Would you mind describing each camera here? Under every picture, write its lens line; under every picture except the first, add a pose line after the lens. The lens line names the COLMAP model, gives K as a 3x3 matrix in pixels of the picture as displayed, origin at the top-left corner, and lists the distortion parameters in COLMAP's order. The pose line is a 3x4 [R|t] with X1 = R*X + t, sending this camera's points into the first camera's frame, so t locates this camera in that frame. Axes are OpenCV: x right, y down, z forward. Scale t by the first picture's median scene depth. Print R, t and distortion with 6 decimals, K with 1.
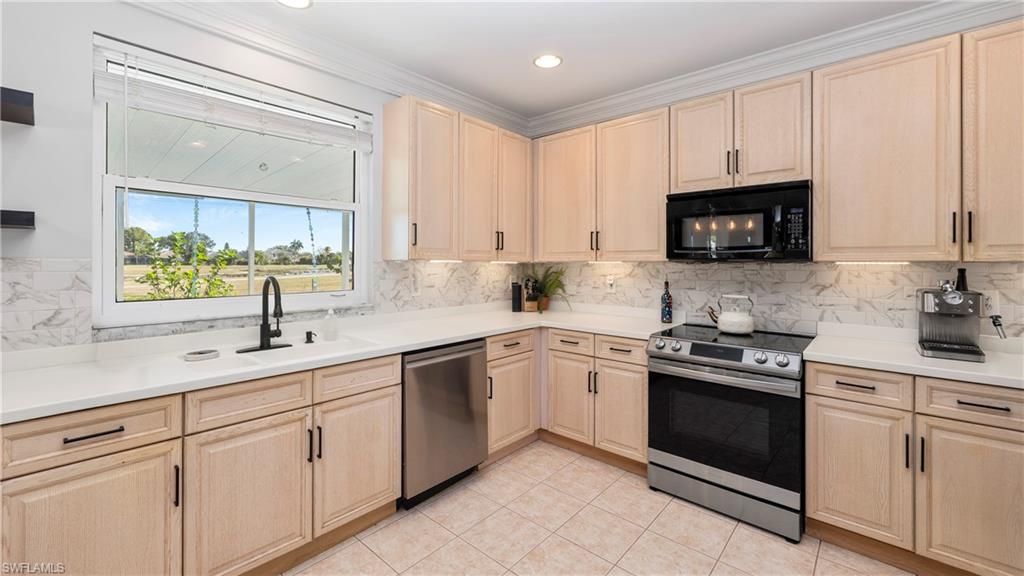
lens RADIAL K [[412.7, 0, 517.6], [0, 412.7, 262.7], [0, 0, 1]] dist [-0.008709, -0.000263]
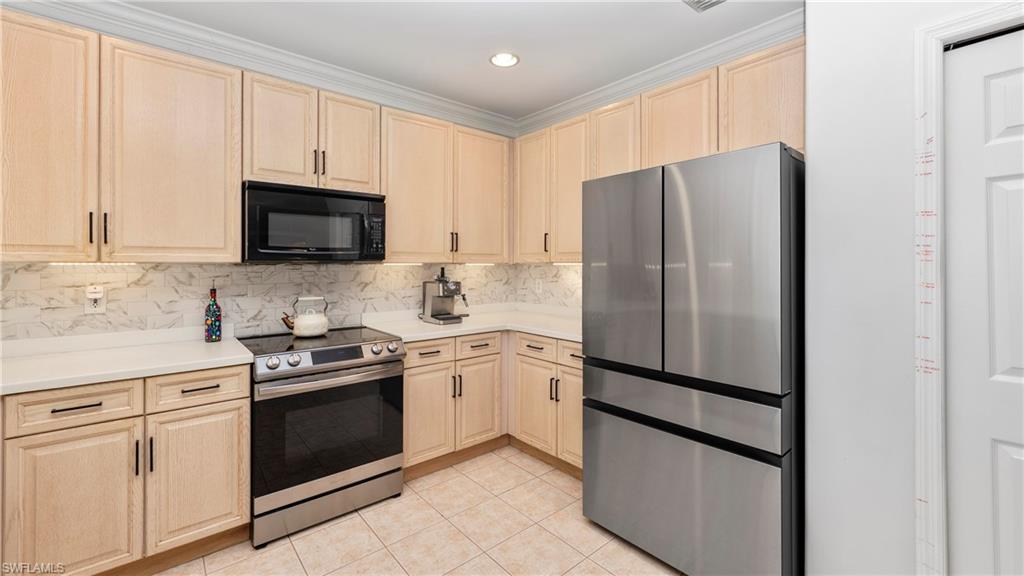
lens RADIAL K [[412.7, 0, 497.6], [0, 412.7, 265.2], [0, 0, 1]] dist [-0.008709, -0.000263]
pose [[0.163115, -0.003480, 0.986601, -0.387620], [0.003953, 0.999988, 0.002873, 0.001522], [-0.986599, 0.003431, 0.163127, 0.420591]]
